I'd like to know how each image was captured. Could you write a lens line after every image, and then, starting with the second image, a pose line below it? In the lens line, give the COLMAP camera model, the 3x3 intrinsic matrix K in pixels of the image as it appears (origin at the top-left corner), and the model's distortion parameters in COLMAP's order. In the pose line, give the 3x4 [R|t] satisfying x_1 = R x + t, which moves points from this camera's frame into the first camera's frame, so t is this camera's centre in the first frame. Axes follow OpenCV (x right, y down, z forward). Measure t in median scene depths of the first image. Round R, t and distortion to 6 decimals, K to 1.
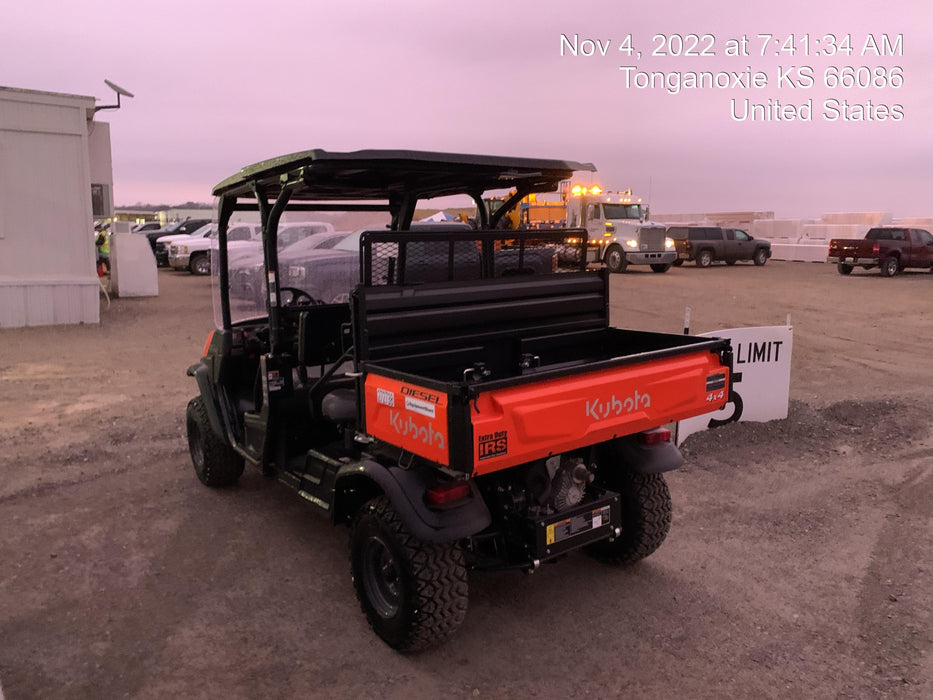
lens RADIAL K [[710.9, 0, 468.0], [0, 710.9, 318.8], [0, 0, 1]] dist [0.042494, -0.028459]
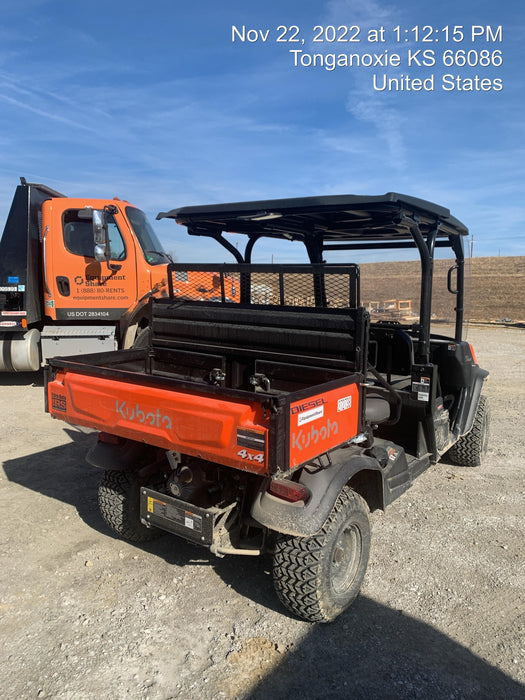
lens RADIAL K [[533.3, 0, 270.4], [0, 533.3, 334.3], [0, 0, 1]] dist [0.042494, -0.028459]
pose [[0.303141, 0.131863, -0.943778, 1.000235], [-0.126615, 0.987173, 0.097258, -0.110647], [0.944497, 0.090013, 0.315948, 0.843963]]
